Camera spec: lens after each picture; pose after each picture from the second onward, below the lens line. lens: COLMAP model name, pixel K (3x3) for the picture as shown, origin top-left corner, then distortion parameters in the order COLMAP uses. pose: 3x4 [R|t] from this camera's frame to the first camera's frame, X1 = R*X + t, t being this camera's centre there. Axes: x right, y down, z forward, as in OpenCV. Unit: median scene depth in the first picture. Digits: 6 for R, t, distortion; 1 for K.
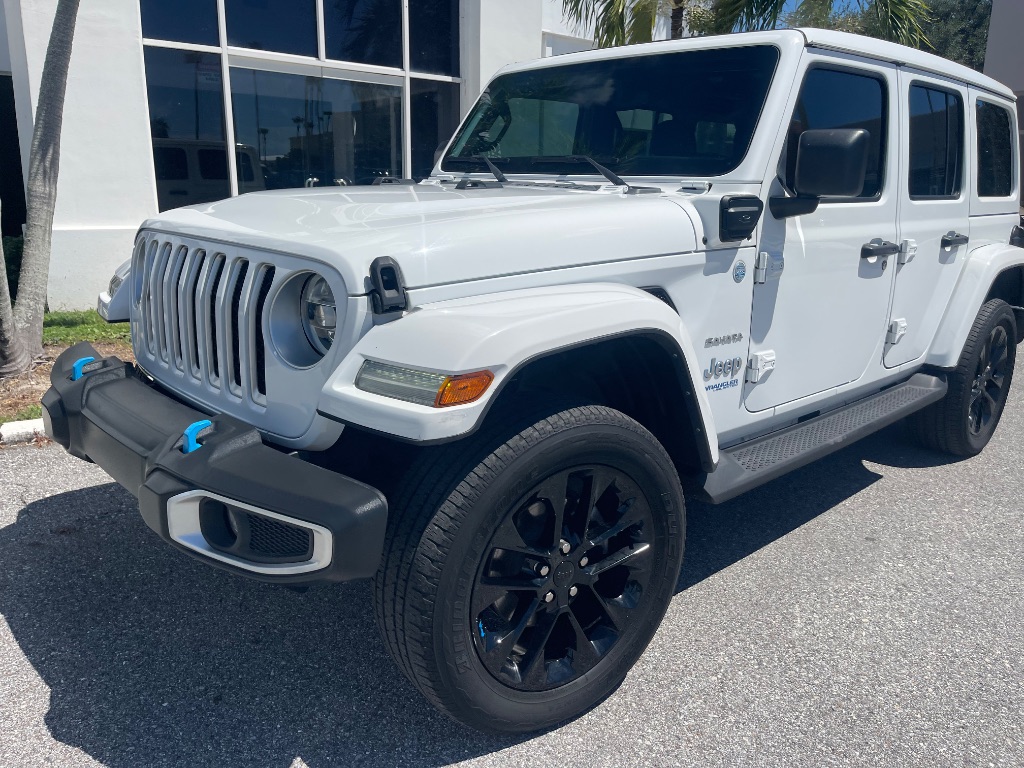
lens RADIAL K [[776.9, 0, 522.8], [0, 776.9, 392.1], [0, 0, 1]] dist [0.068665, -0.096638]
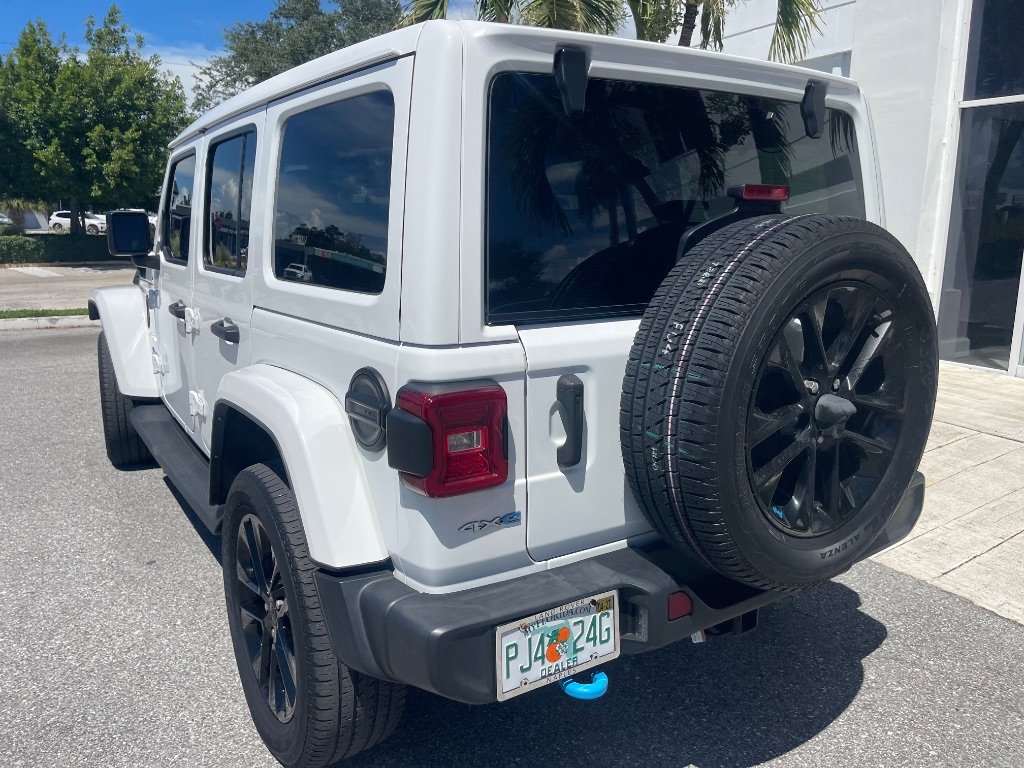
lens RADIAL K [[776.9, 0, 506.8], [0, 776.9, 379.3], [0, 0, 1]] dist [0.068665, -0.096638]
pose [[-0.185407, 0.173263, -0.967266, 1.692792], [-0.261487, 0.940144, 0.218527, -0.528006], [0.947232, 0.293444, -0.129004, 1.895152]]
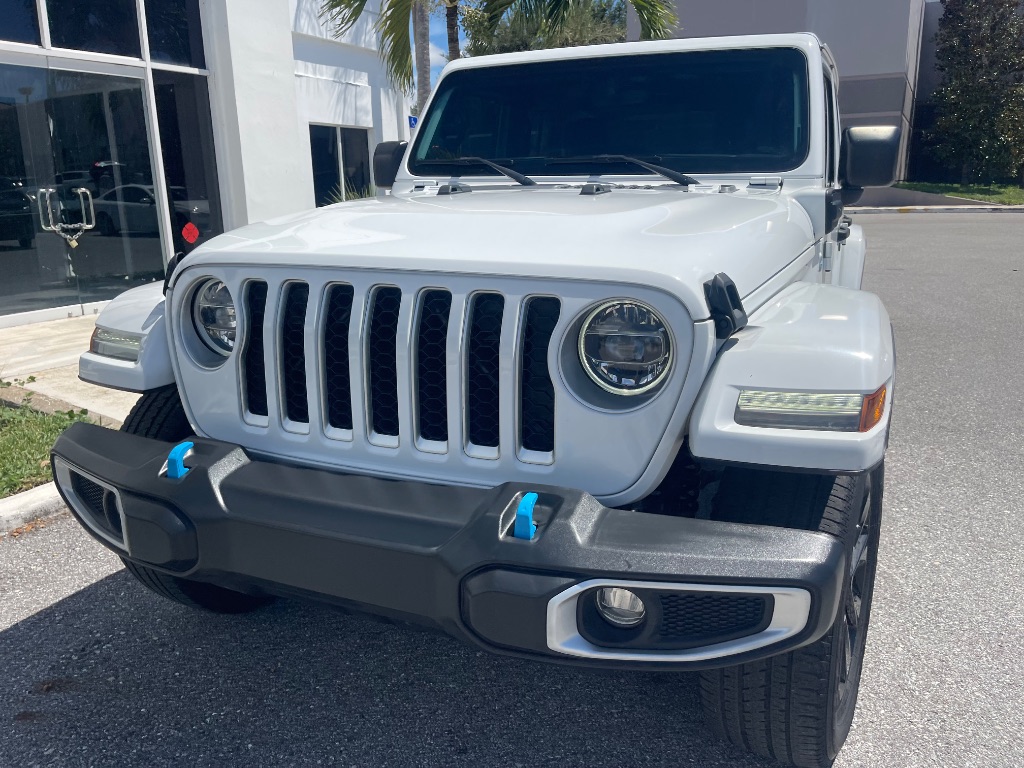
lens RADIAL K [[776.9, 0, 521.0], [0, 776.9, 379.4], [0, 0, 1]] dist [0.068665, -0.096638]
pose [[0.914493, -0.131657, 0.382583, -0.495825], [0.135810, 0.990601, 0.016264, -0.066687], [-0.381128, 0.037085, 0.923778, 0.181604]]
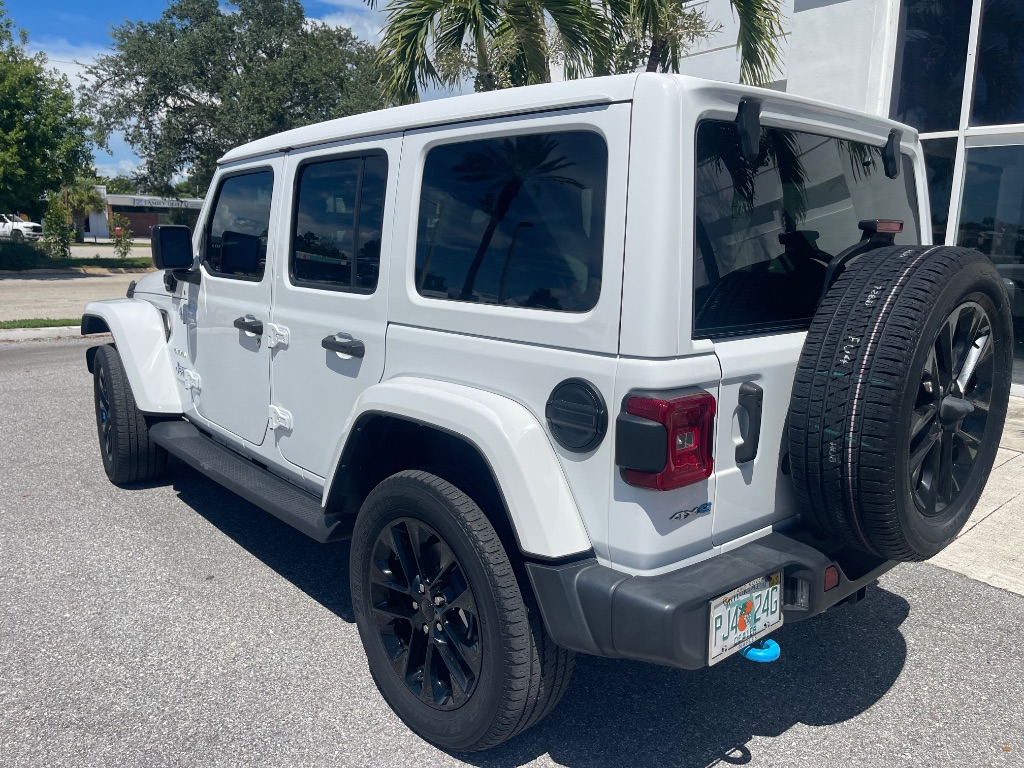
lens RADIAL K [[776.9, 0, 516.3], [0, 776.9, 390.9], [0, 0, 1]] dist [0.068665, -0.096638]
pose [[-0.035502, 0.173195, -0.984247, 1.807622], [-0.278504, 0.944137, 0.176183, -0.463119], [0.959779, 0.280372, 0.014717, 1.626731]]
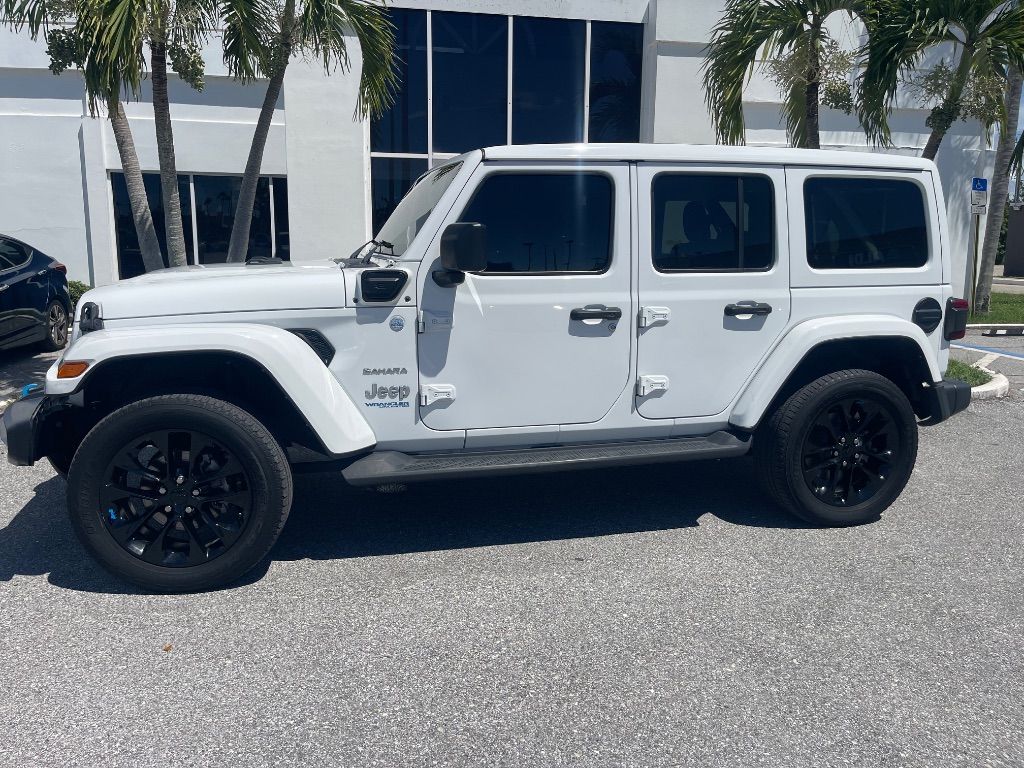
lens RADIAL K [[776.9, 0, 505.0], [0, 776.9, 379.2], [0, 0, 1]] dist [0.068665, -0.096638]
pose [[0.878596, 0.069114, -0.472537, 1.073859], [-0.113832, 0.991261, -0.066666, 0.015466], [0.463800, 0.112362, 0.878786, -0.118863]]
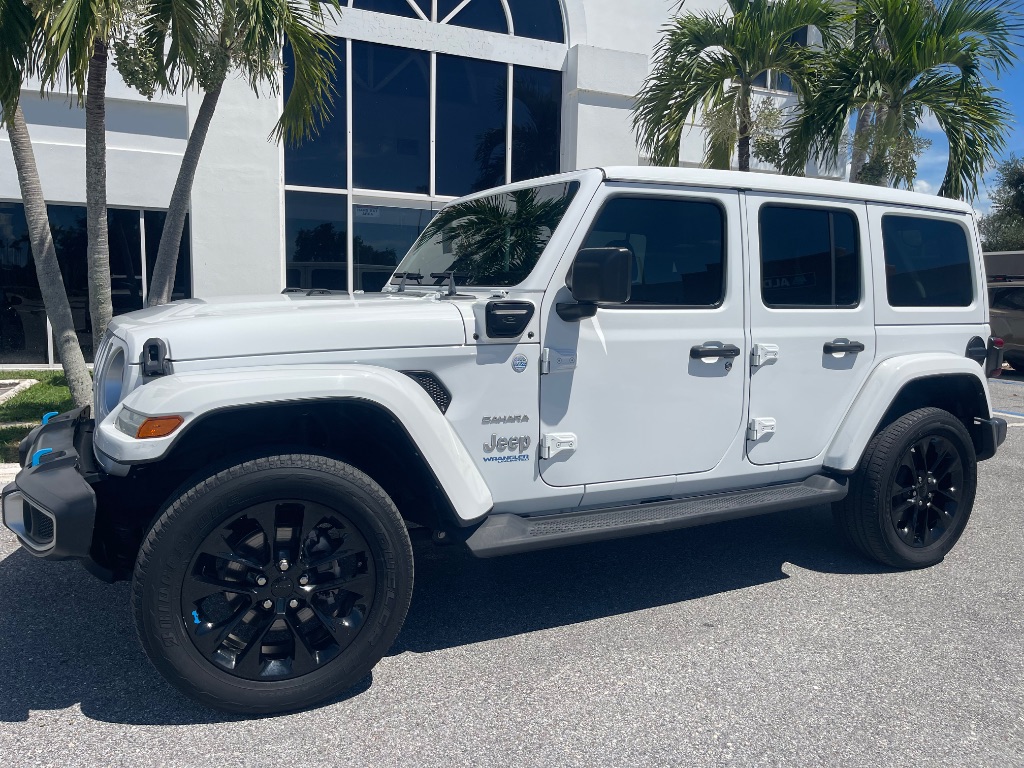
lens RADIAL K [[776.9, 0, 510.8], [0, 776.9, 387.8], [0, 0, 1]] dist [0.068665, -0.096638]
pose [[0.963286, 0.030406, -0.266748, 0.562798], [-0.069668, 0.987840, -0.138987, 0.048182], [0.259279, 0.152469, 0.953692, -0.129014]]
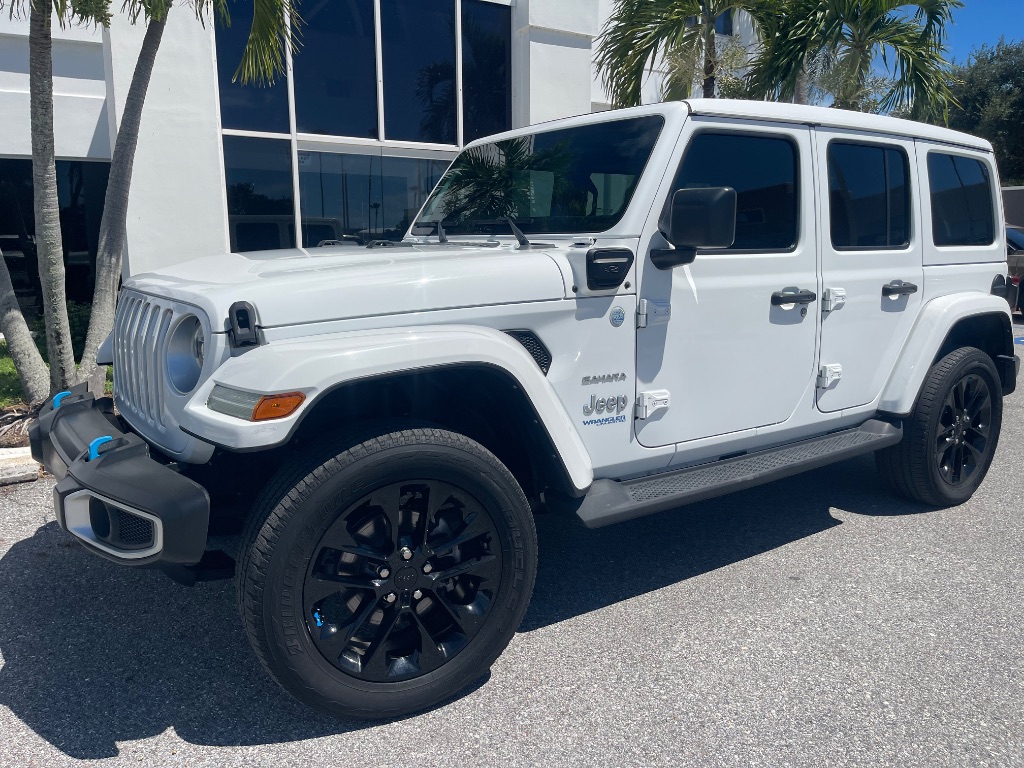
lens RADIAL K [[776.9, 0, 517.3], [0, 776.9, 391.0], [0, 0, 1]] dist [0.068665, -0.096638]
pose [[0.989814, 0.002661, -0.142340, 0.283932], [-0.014169, 0.996702, -0.079897, 0.038560], [0.141658, 0.081100, 0.986588, -0.090770]]
